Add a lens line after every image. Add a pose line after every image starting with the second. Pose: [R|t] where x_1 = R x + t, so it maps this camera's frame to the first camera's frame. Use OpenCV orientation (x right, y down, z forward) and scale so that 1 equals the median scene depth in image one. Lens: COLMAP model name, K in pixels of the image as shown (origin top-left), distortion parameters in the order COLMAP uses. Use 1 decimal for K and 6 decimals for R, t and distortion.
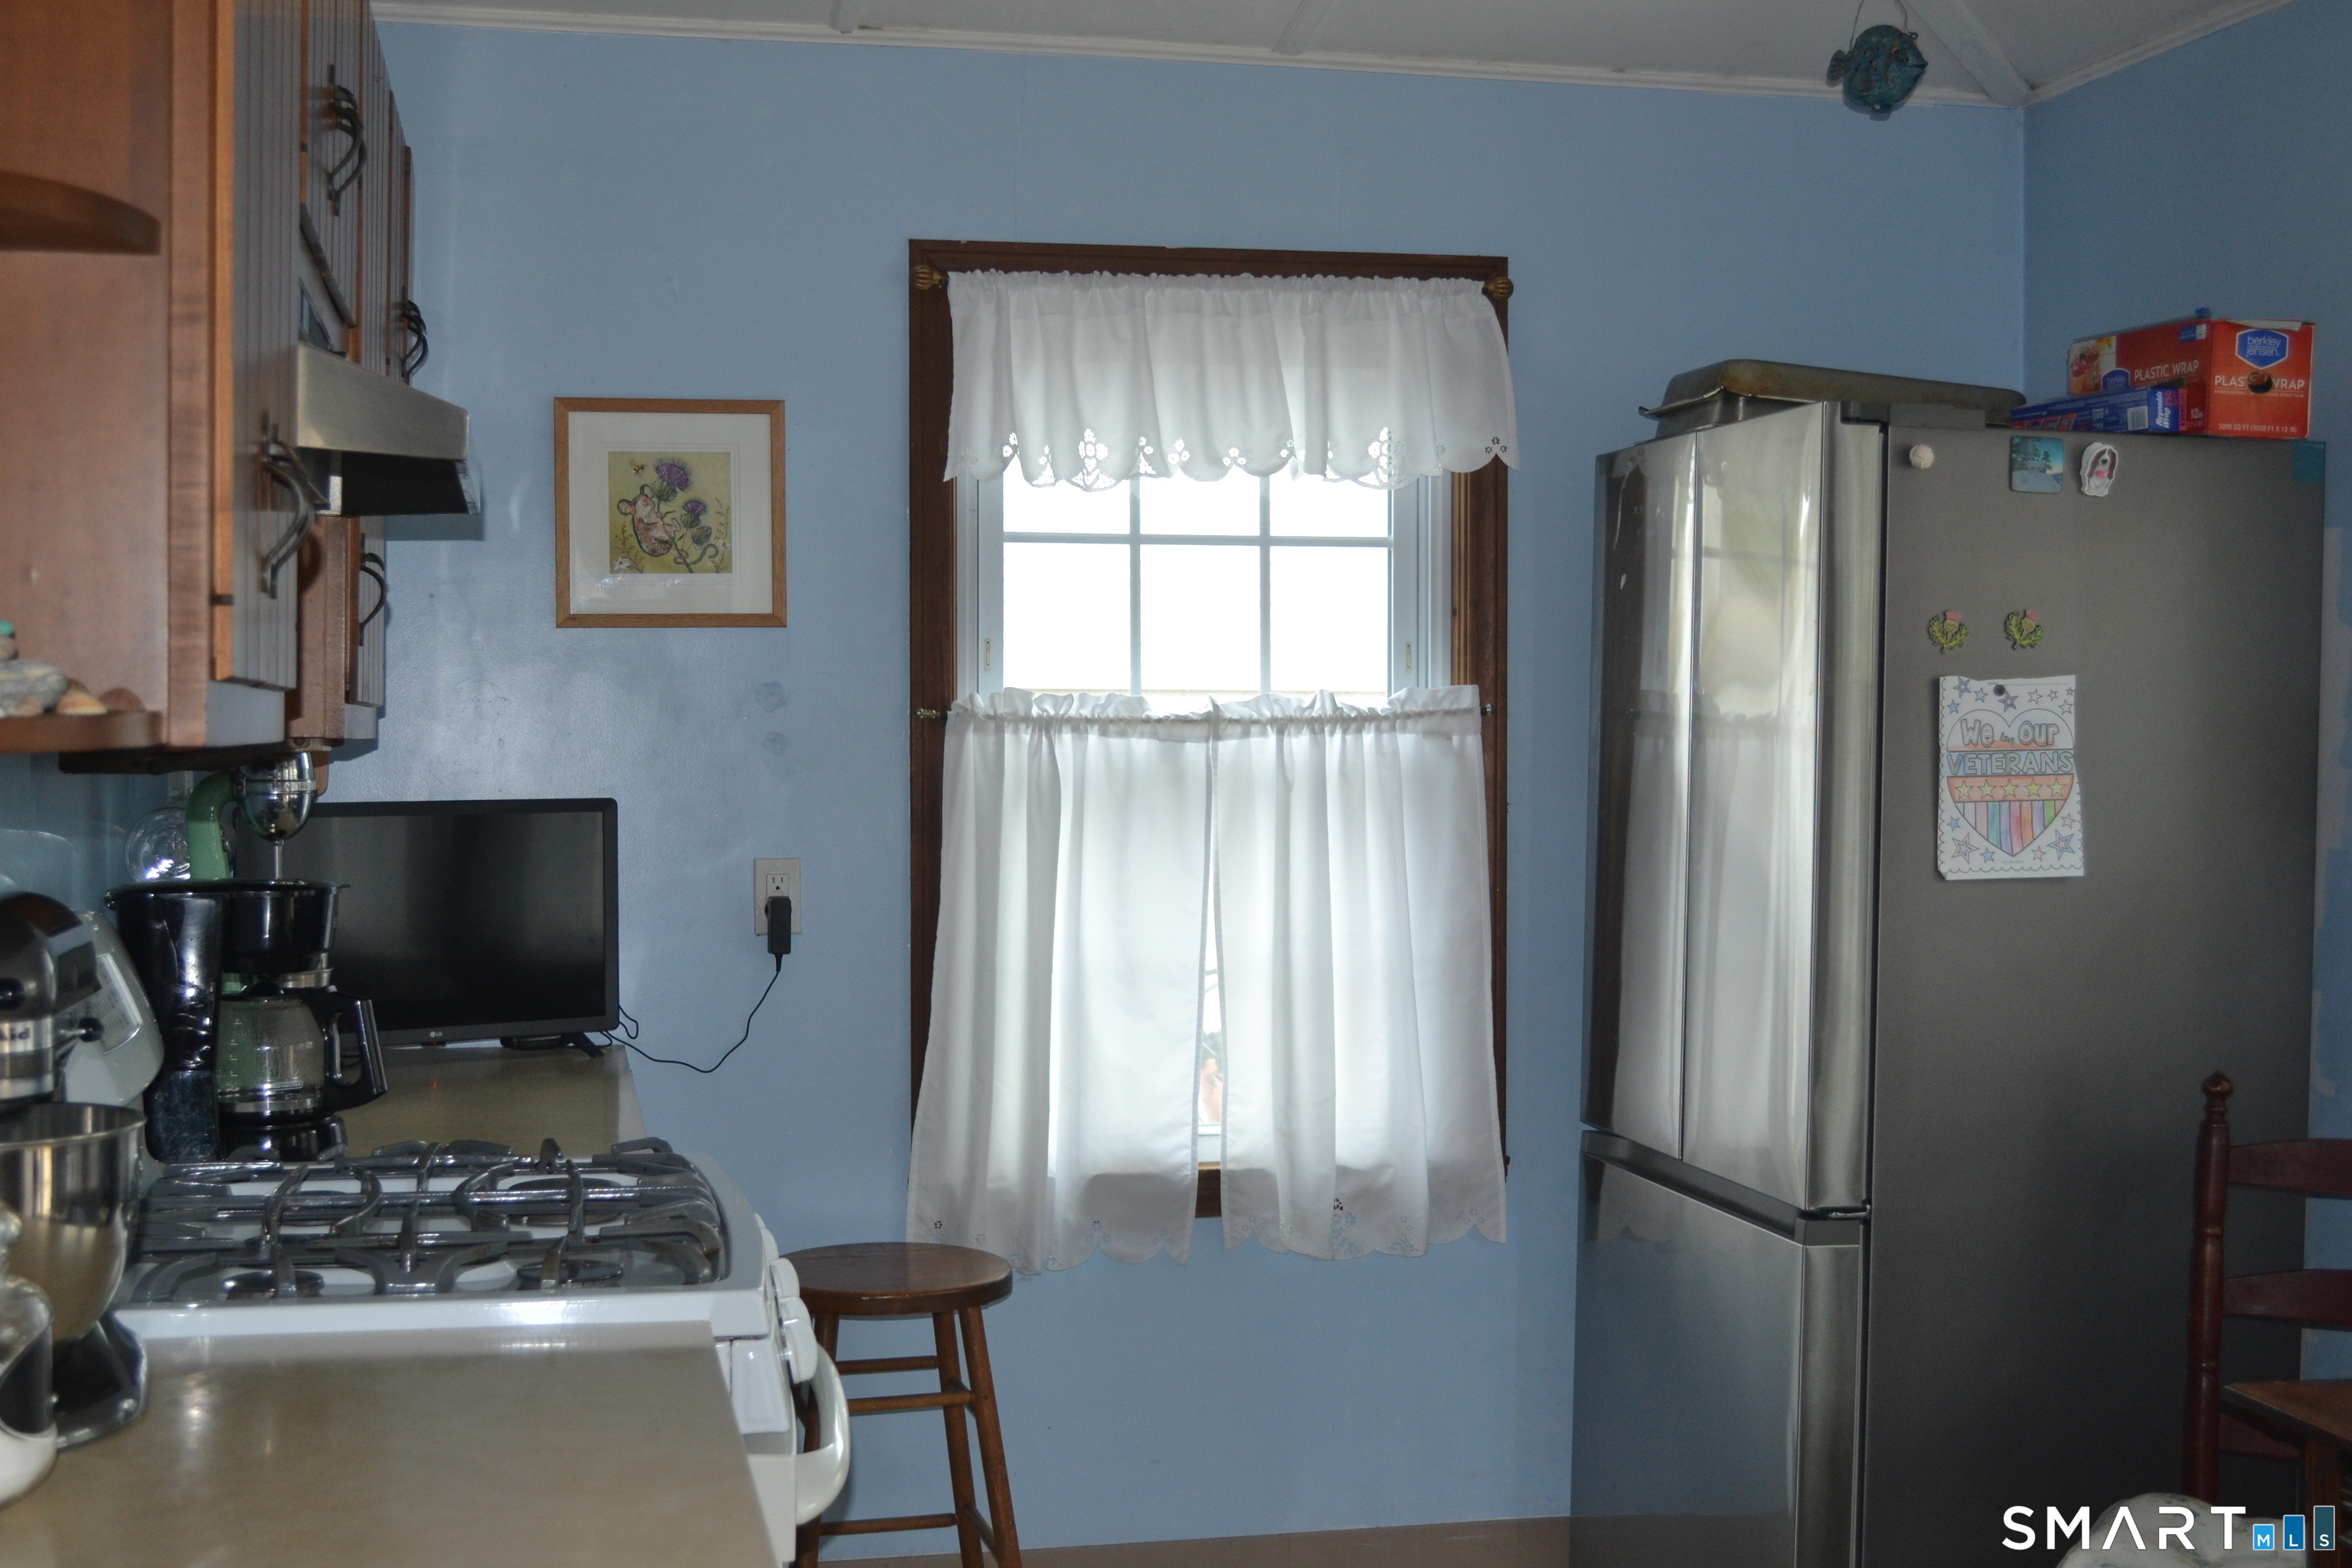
lens RADIAL K [[2808.9, 0, 1173.7], [0, 2808.9, 787.0], [0, 0, 1]] dist [-0.058630, 0.000000]
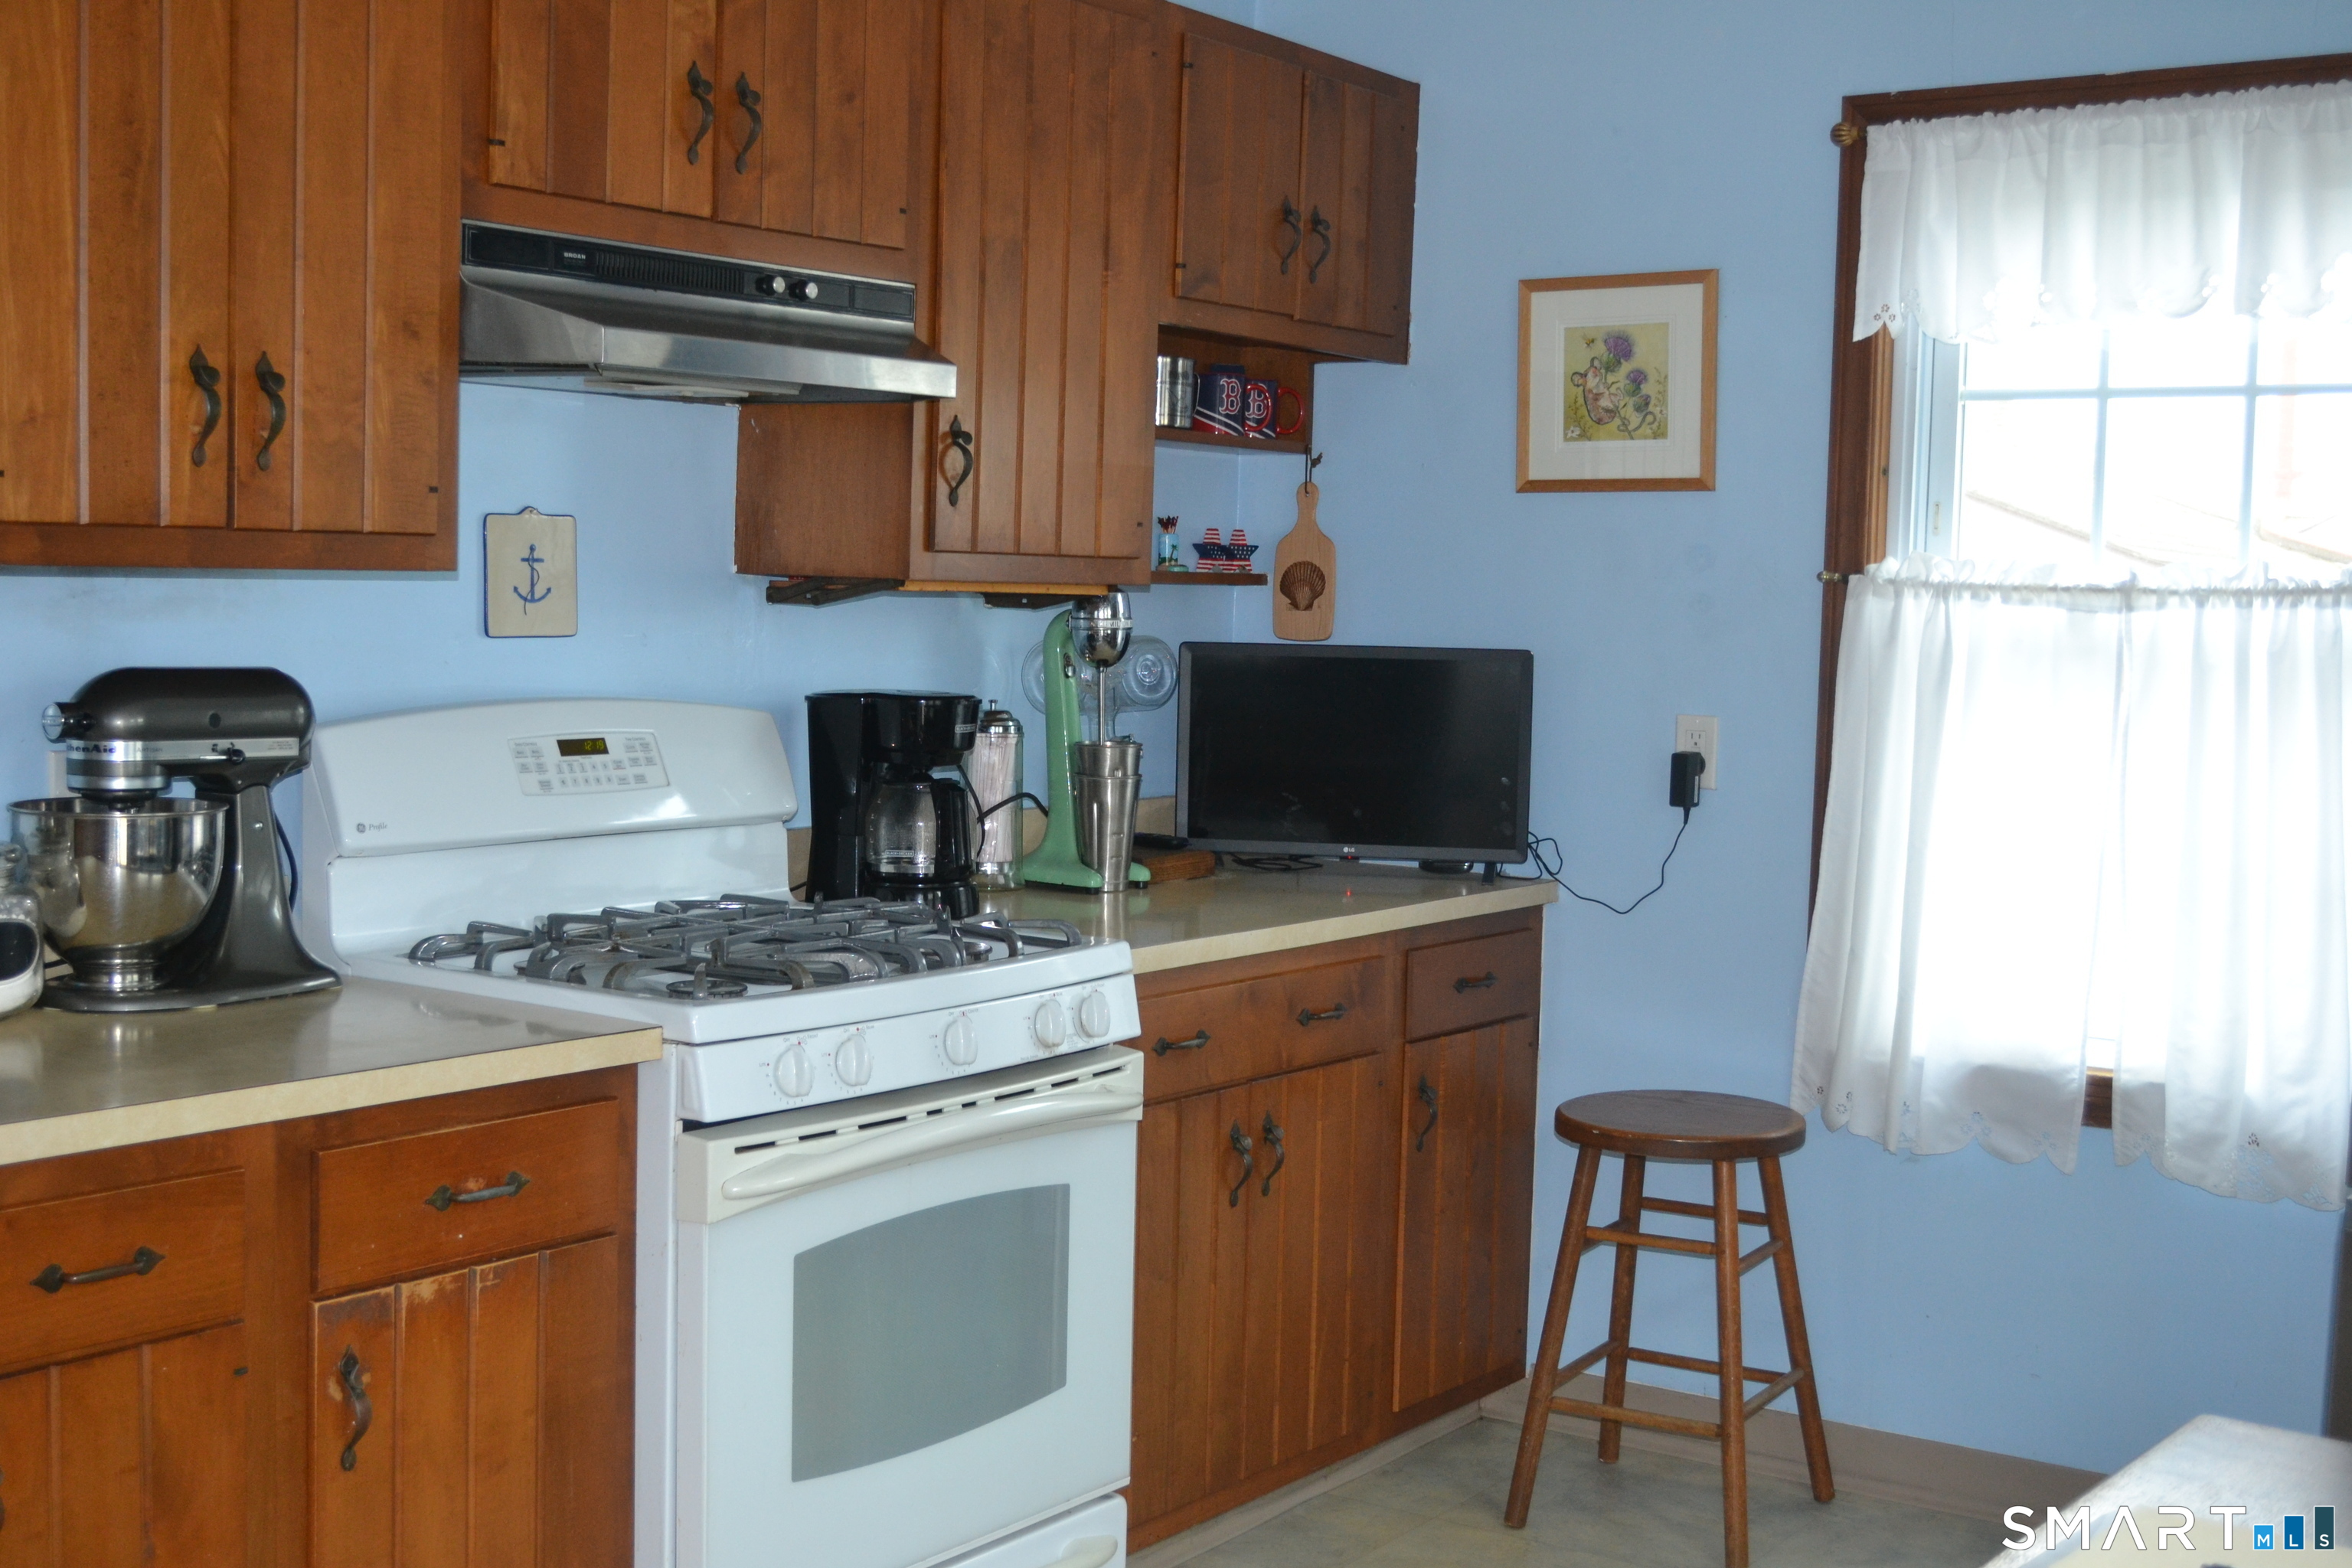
lens RADIAL K [[2808.9, 0, 1172.7], [0, 2808.9, 781.7], [0, 0, 1]] dist [-0.058630, 0.000000]
pose [[0.672286, 0.065781, -0.737363, 0.492114], [-0.036591, 0.997780, 0.055652, -0.000452], [0.739386, -0.010433, 0.673200, 0.161787]]
